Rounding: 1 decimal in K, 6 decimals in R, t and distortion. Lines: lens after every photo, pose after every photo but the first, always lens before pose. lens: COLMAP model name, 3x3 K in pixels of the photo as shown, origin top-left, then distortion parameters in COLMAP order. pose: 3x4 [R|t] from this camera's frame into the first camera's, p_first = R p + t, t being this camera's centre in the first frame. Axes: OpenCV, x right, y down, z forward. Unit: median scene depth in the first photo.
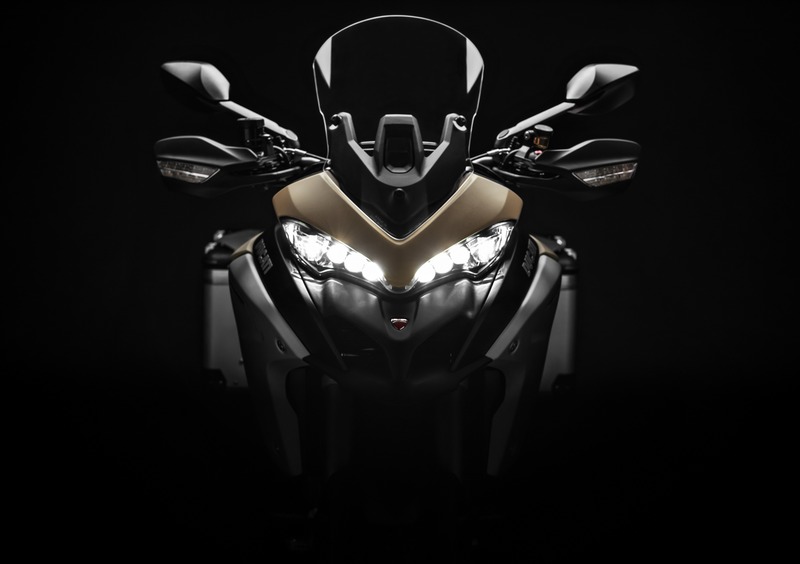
lens RADIAL K [[1458.9, 0, 400.2], [0, 1458.9, 284.7], [0, 0, 1]] dist [0.046950, 0.000000]
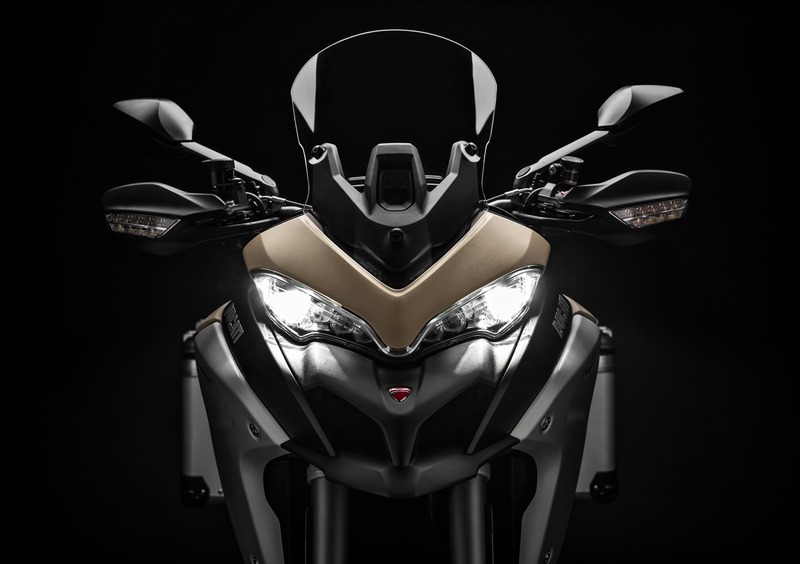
lens RADIAL K [[1458.9, 0, 399.2], [0, 1458.9, 278.1], [0, 0, 1]] dist [0.046950, 0.000000]
pose [[0.999529, -0.027275, -0.014088, 0.010674], [0.025874, 0.995468, -0.091510, 0.032469], [0.016520, 0.091102, 0.995705, 0.187116]]
